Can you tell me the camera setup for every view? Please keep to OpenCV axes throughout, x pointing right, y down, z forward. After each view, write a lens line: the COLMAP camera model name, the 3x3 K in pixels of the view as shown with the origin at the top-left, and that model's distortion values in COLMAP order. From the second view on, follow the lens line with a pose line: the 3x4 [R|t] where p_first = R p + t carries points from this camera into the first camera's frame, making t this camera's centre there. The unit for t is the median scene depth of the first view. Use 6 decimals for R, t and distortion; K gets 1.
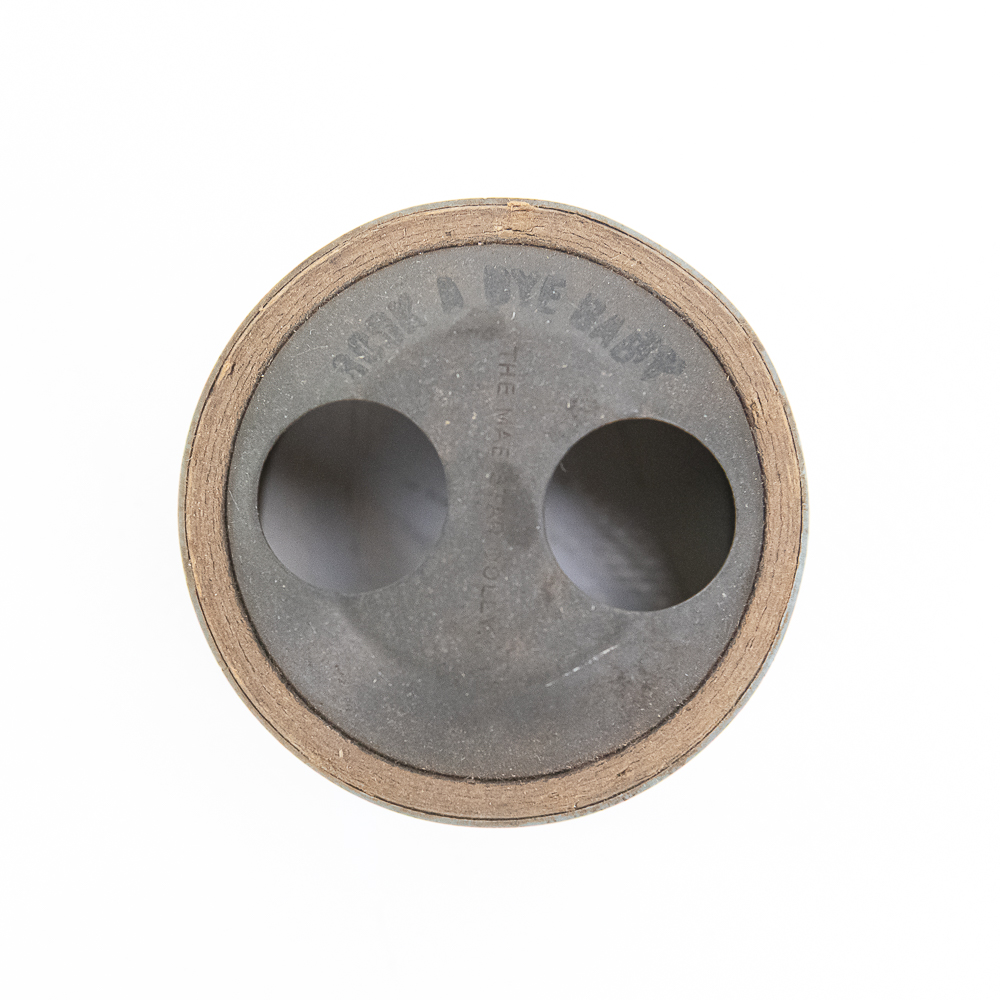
lens RADIAL K [[2854.5, 0, 500.0], [0, 2854.5, 500.0], [0, 0, 1]] dist [0.335024, 0.493332]
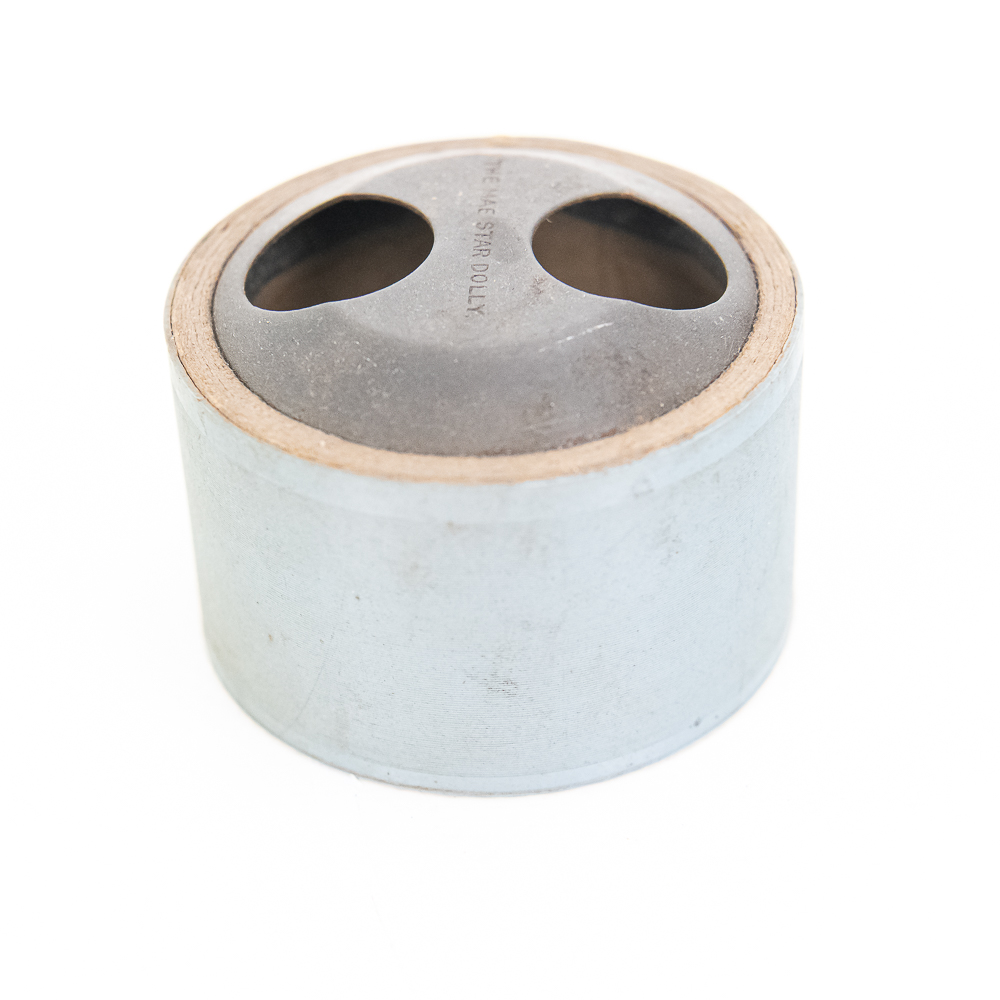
lens RADIAL K [[2854.5, 0, 500.0], [0, 2854.5, 500.0], [0, 0, 1]] dist [0.335024, 0.493332]
pose [[0.999163, -0.040322, -0.006913, 0.007767], [0.020888, 0.648129, -0.761244, 0.813815], [0.035175, 0.760462, 0.648429, 0.417076]]
